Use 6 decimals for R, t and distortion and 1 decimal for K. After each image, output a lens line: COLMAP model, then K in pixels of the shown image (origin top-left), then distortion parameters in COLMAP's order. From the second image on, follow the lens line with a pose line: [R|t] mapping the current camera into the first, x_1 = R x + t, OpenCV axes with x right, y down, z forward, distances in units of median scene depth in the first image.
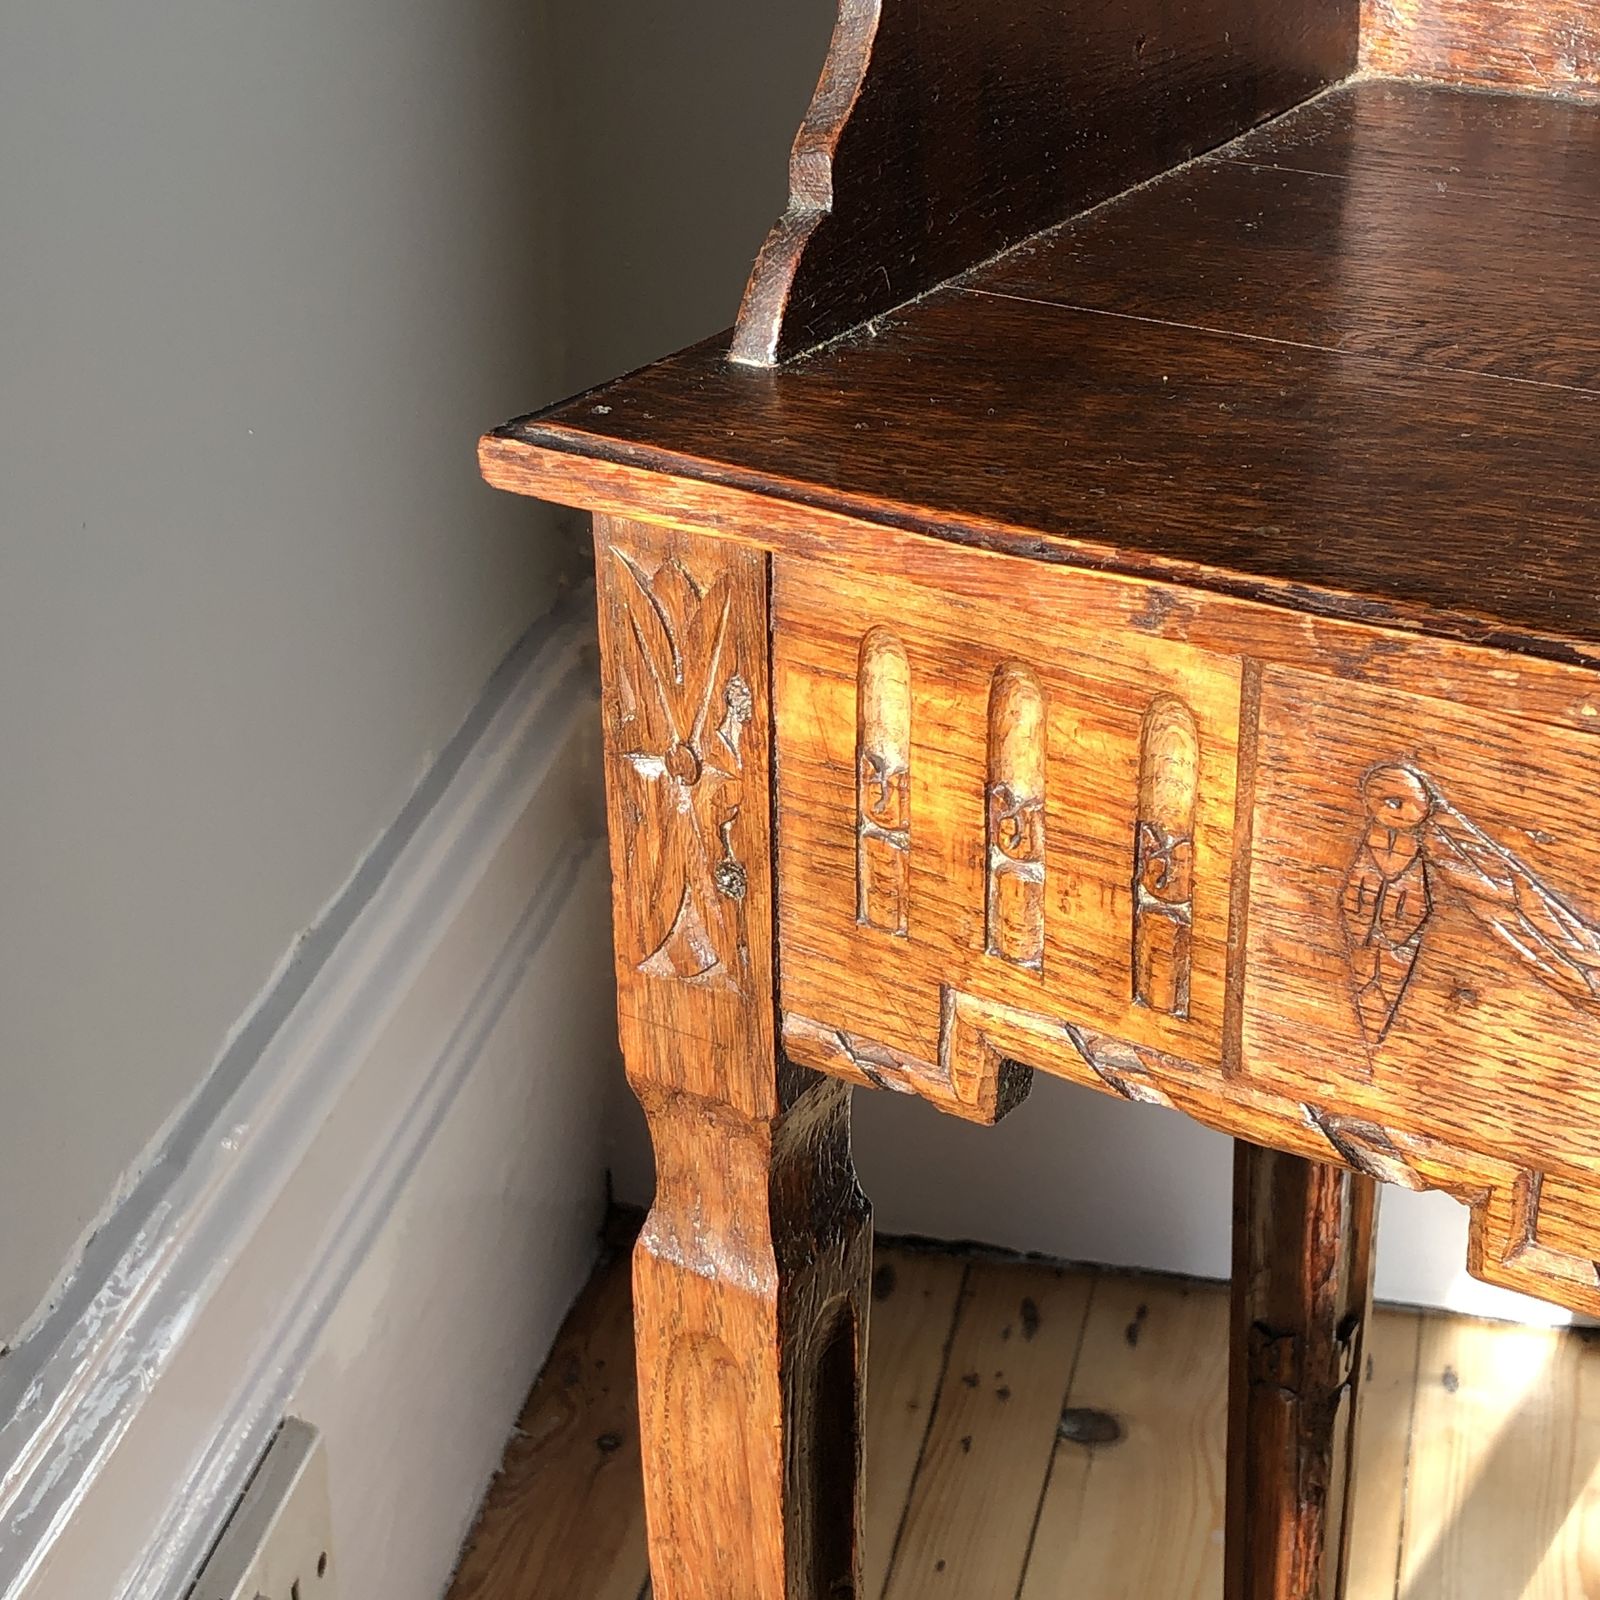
lens RADIAL K [[2995.3, 0, 861.6], [0, 2995.3, 753.9], [0, 0, 1]] dist [0.223235, -0.977715]
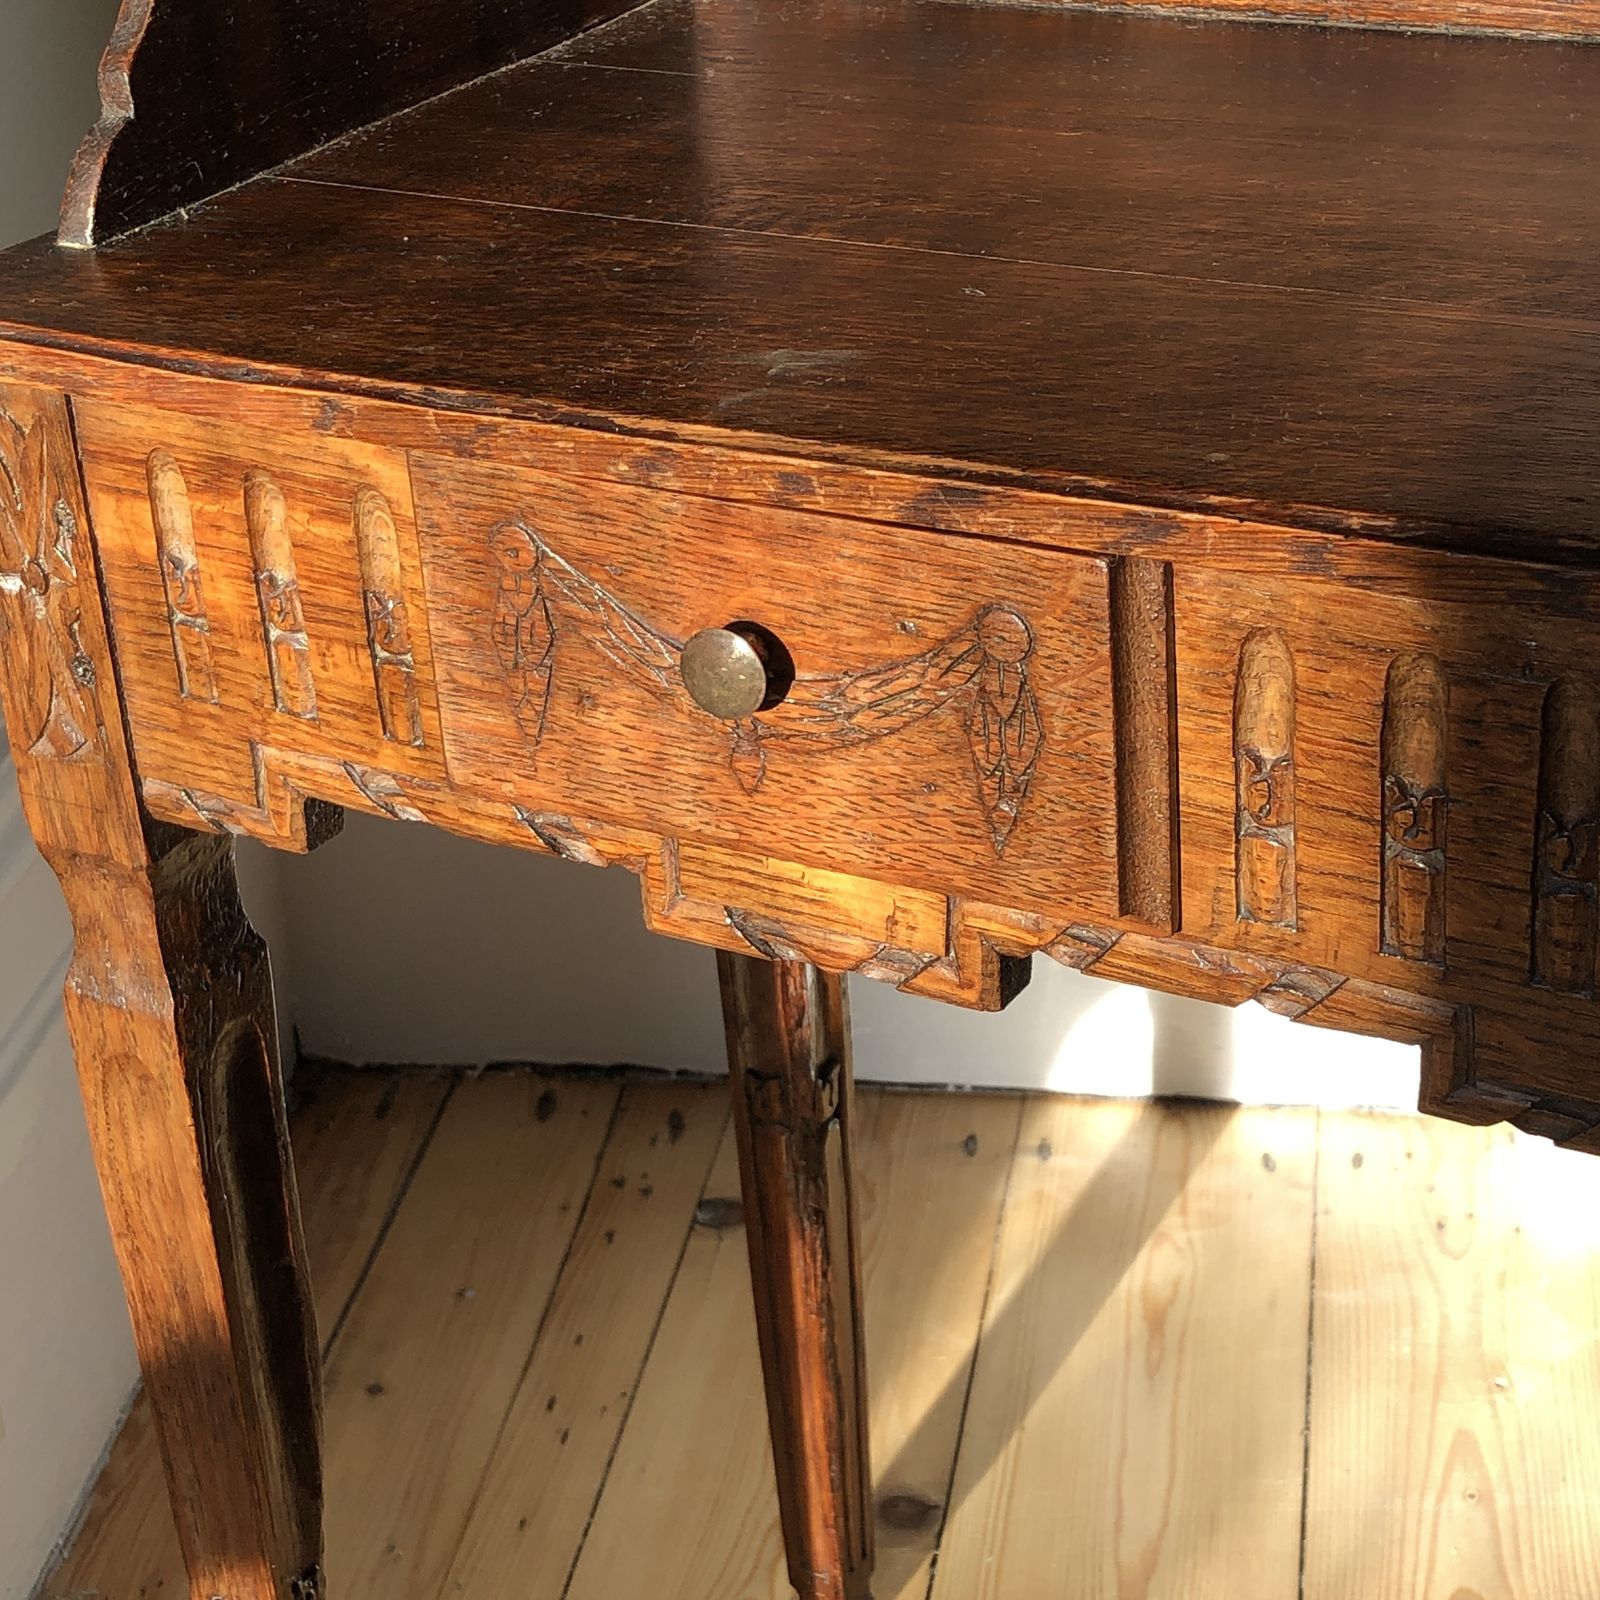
lens RADIAL K [[2995.3, 0, 861.6], [0, 2995.3, 753.9], [0, 0, 1]] dist [0.223235, -0.977715]
pose [[0.997430, -0.065715, 0.028546, 0.247535], [0.065062, 0.997611, 0.023222, 0.071515], [-0.030004, -0.021305, 0.999323, -0.254090]]
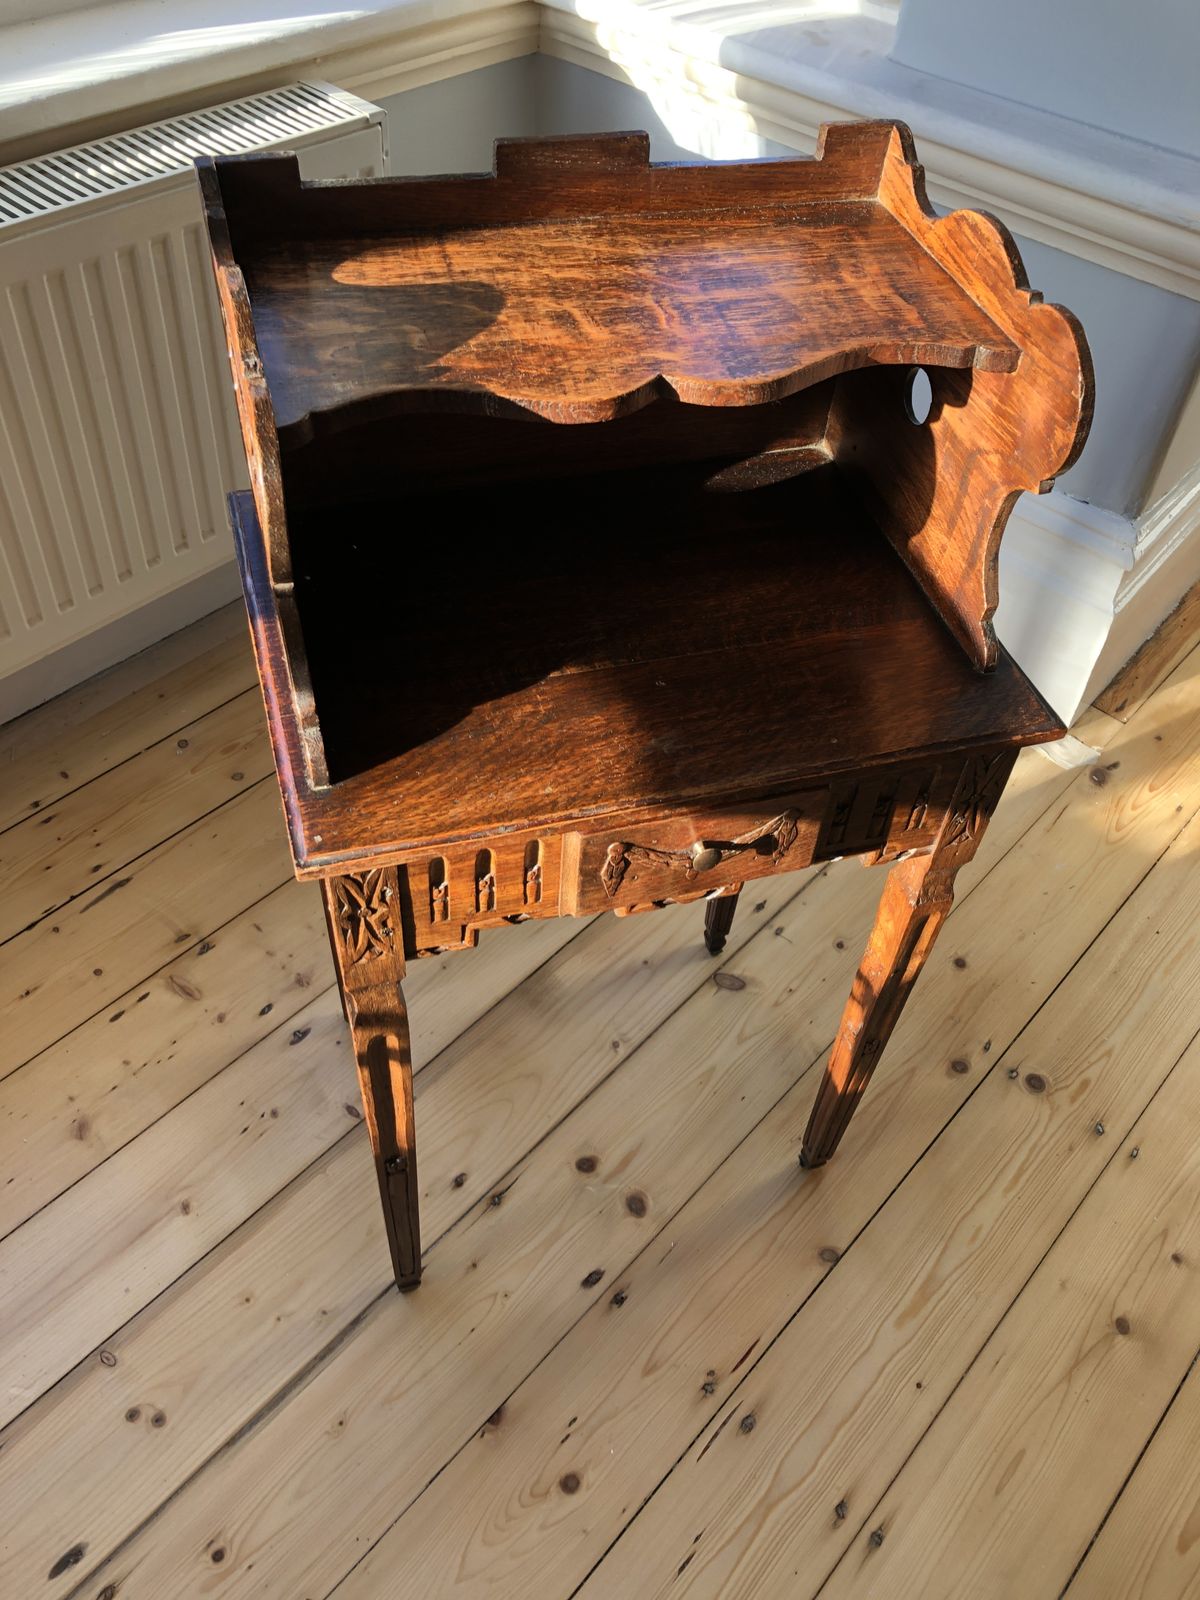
lens RADIAL K [[1314.5, 0, 600.0], [0, 1314.5, 800.0], [0, 0, 1]] dist [0.054963, -0.003498]
pose [[0.653835, -0.524139, 0.545690, -0.609302], [0.257017, 0.832173, 0.491356, -0.731590], [-0.711647, -0.181014, 0.678817, -0.073743]]
